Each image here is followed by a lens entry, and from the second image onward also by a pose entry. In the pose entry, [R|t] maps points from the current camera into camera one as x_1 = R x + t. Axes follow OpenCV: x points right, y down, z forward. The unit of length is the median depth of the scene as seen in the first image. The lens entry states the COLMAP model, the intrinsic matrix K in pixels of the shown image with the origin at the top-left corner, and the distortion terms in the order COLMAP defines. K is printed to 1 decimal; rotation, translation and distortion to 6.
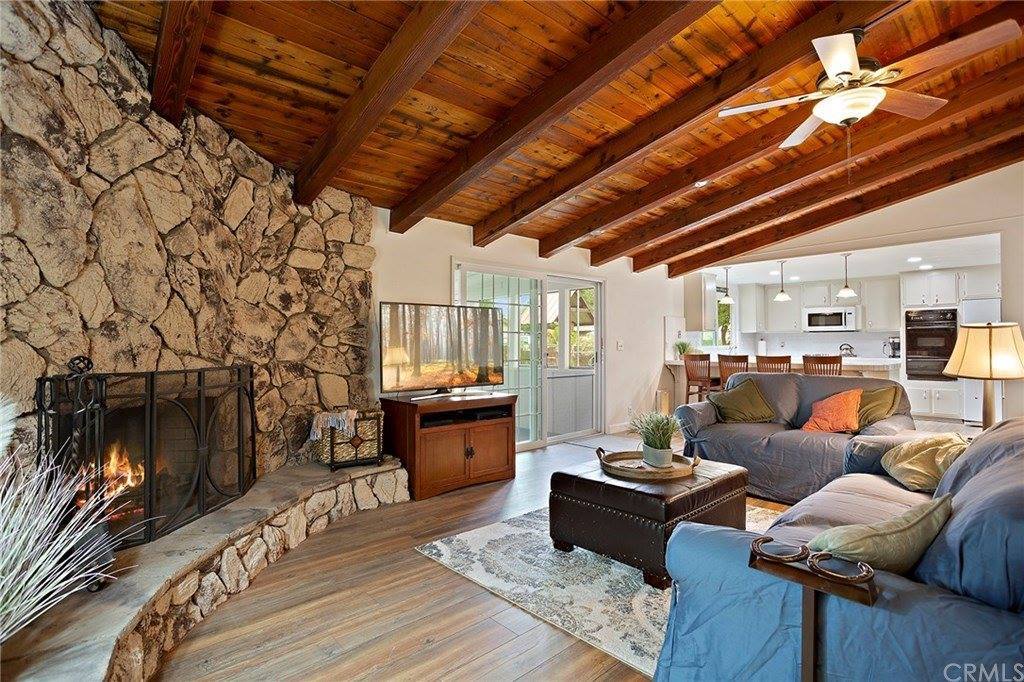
lens RADIAL K [[503.7, 0, 505.6], [0, 503.7, 338.3], [0, 0, 1]] dist [-0.016121, 0.004086]
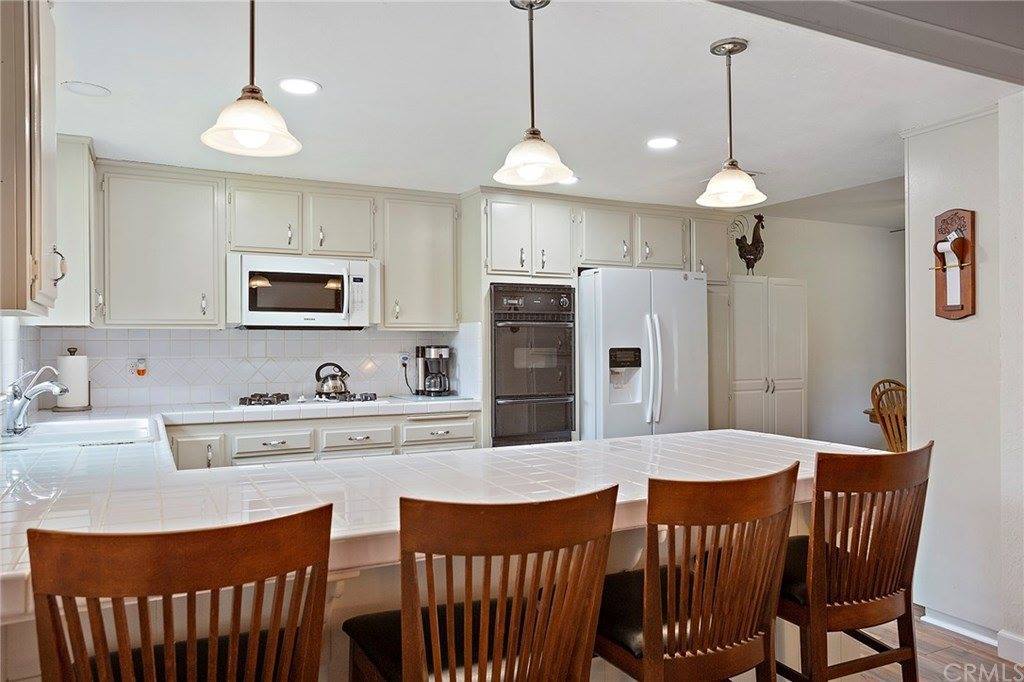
lens RADIAL K [[725.4, 0, 508.2], [0, 725.4, 339.9], [0, 0, 1]] dist [-0.003641, -0.000761]
pose [[0.272041, 0.009986, 0.962234, 0.226945], [-0.007367, 0.999938, -0.008294, -0.002495], [-0.962257, -0.004832, 0.272098, 0.811808]]
